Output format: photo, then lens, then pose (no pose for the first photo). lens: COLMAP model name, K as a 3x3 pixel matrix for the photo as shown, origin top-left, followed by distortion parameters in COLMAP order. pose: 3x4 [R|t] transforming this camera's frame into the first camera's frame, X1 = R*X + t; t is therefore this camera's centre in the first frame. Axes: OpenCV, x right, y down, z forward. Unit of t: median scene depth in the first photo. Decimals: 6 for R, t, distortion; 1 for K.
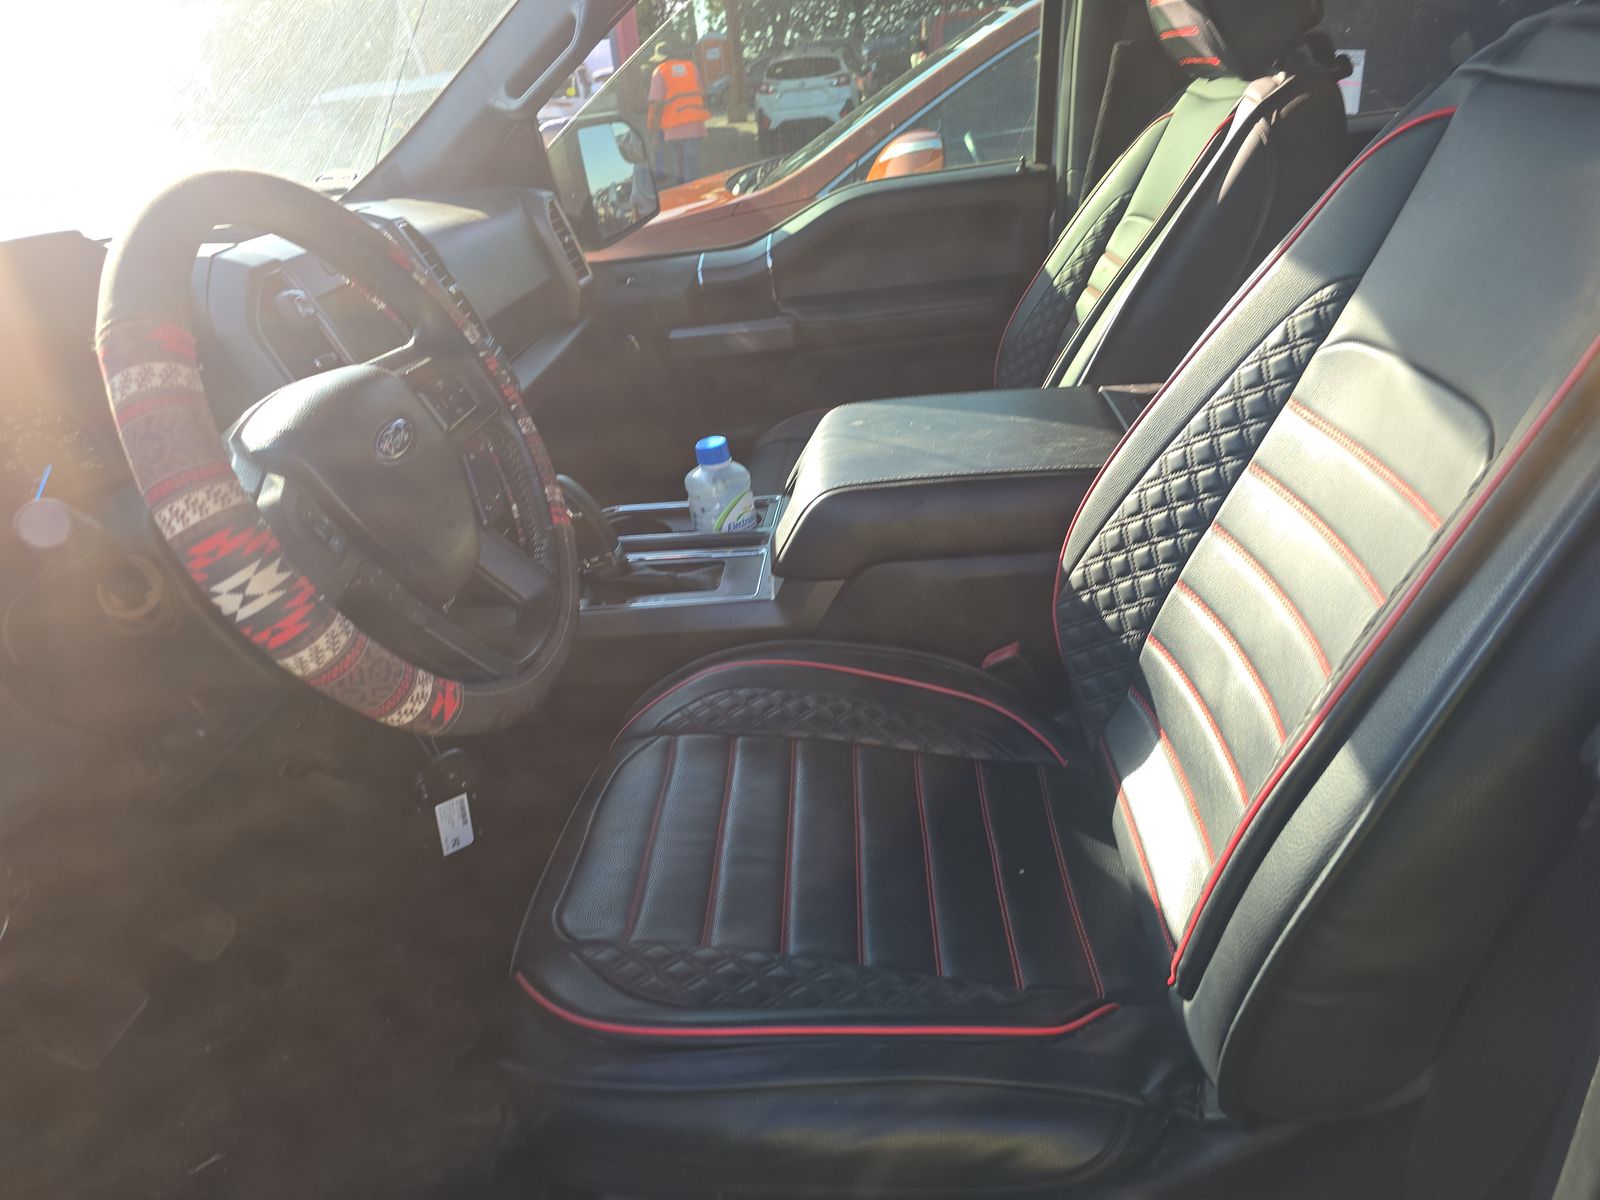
lens RADIAL K [[1072.3, 0, 797.0], [0, 1072.3, 604.6], [0, 0, 1]] dist [0.022432, -0.006553]
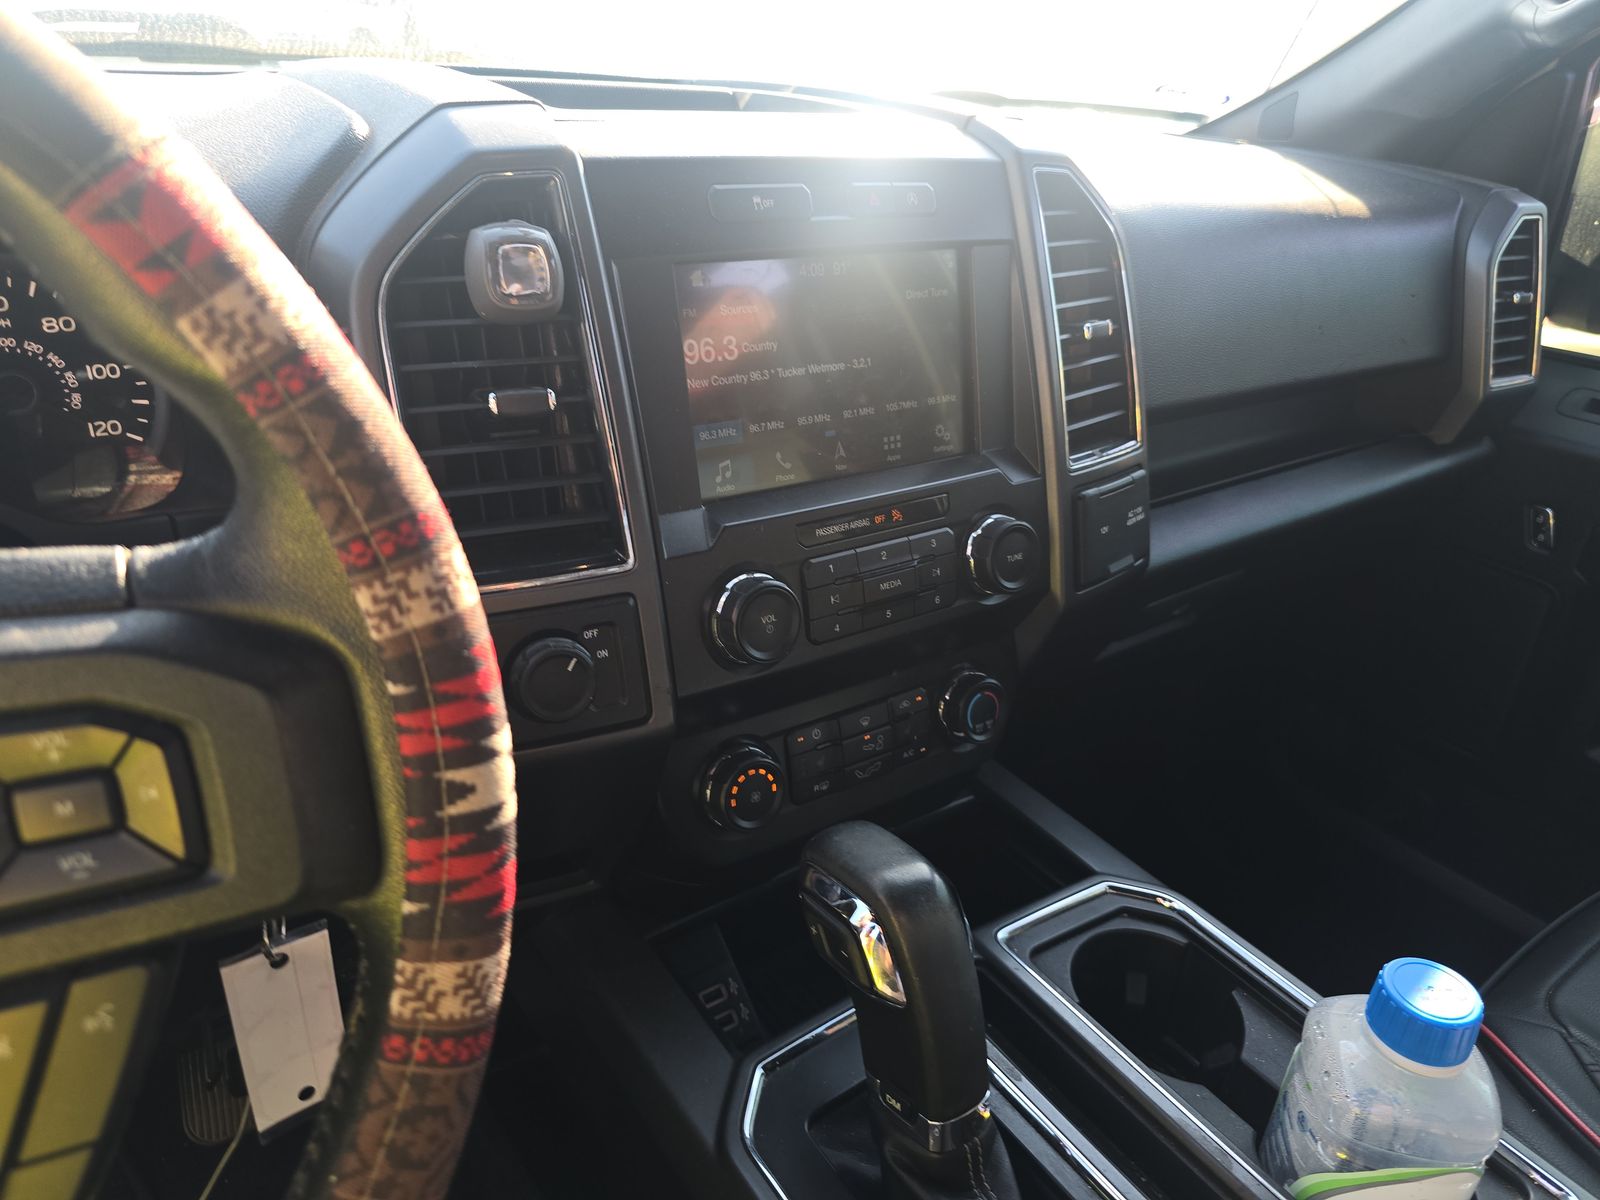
lens RADIAL K [[1042.4, 0, 801.6], [0, 1042.4, 611.5], [0, 0, 1]] dist [-0.025106, 0.003648]
pose [[0.598636, 0.494377, -0.630259, -0.033221], [-0.456418, 0.857119, 0.238809, -0.156867], [0.658269, 0.144702, 0.738744, 0.396248]]
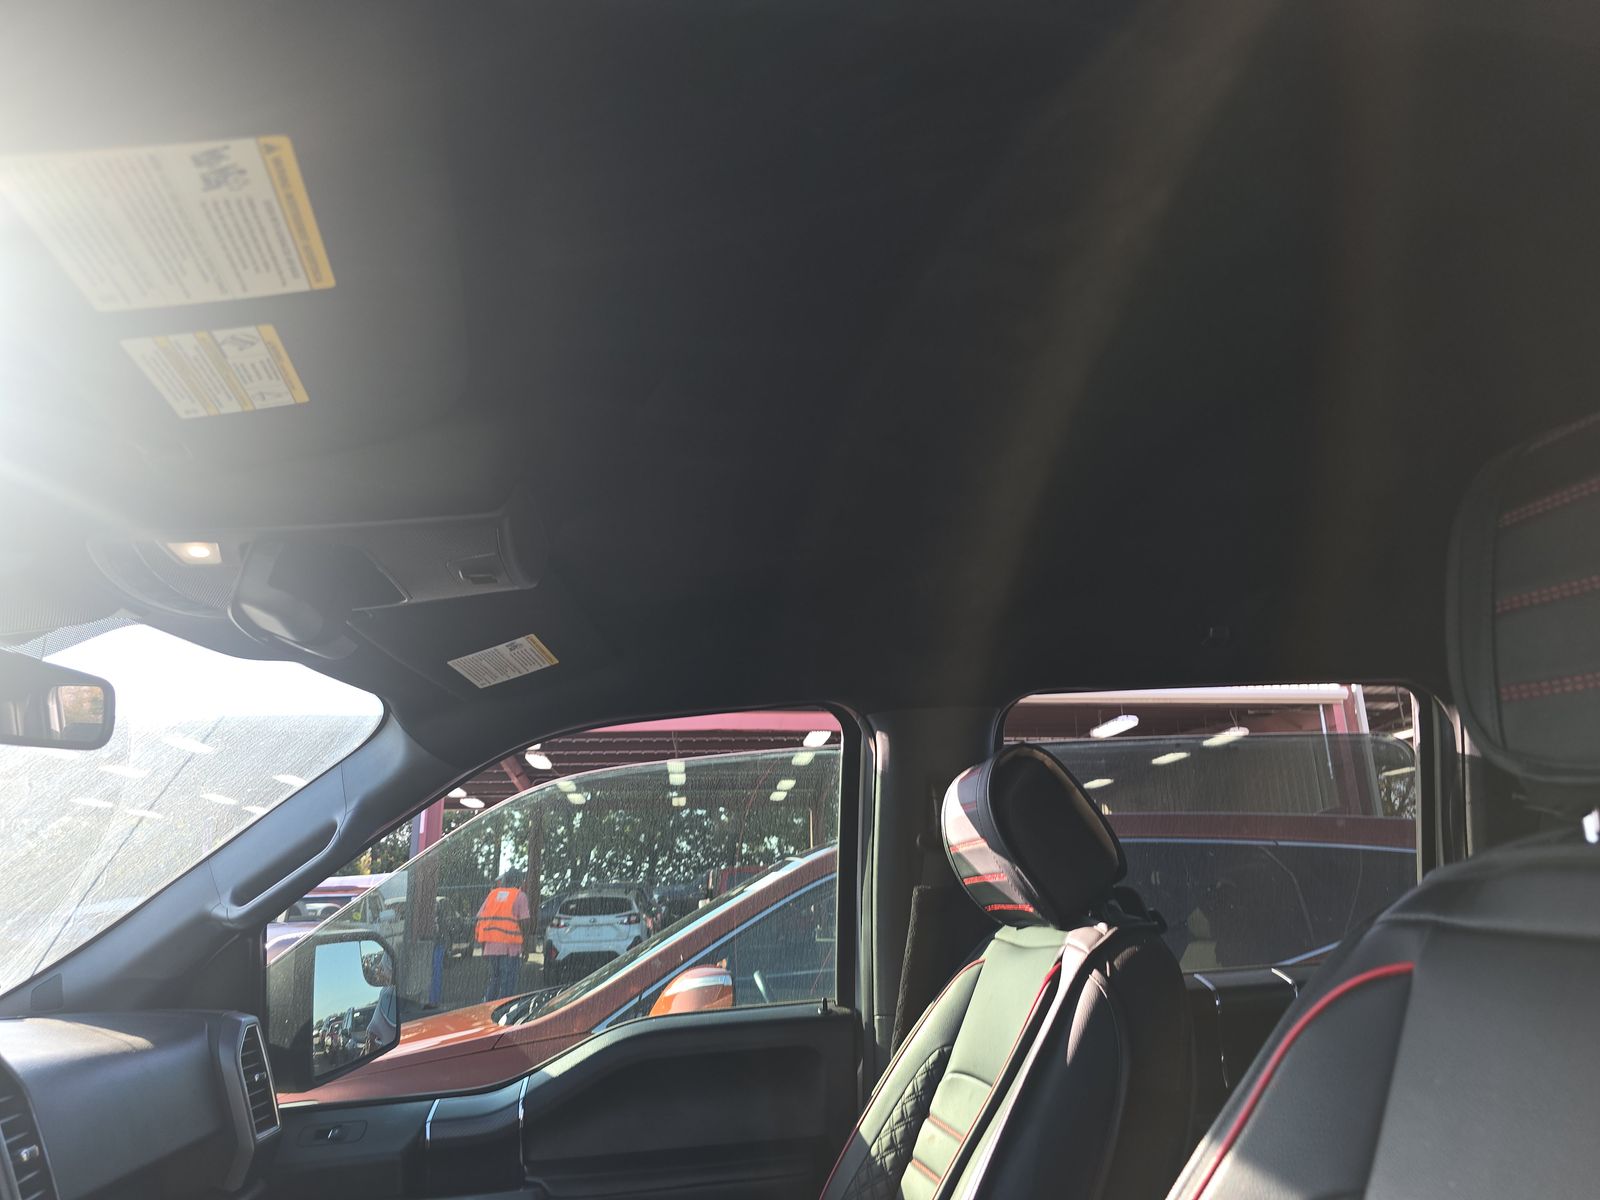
lens RADIAL K [[1072.3, 0, 797.0], [0, 1072.3, 604.6], [0, 0, 1]] dist [0.022432, -0.006553]
pose [[0.981816, 0.103868, 0.158896, 0.009093], [0.030713, 0.739092, -0.672904, -0.048006], [-0.187332, 0.665549, 0.722462, 0.119322]]
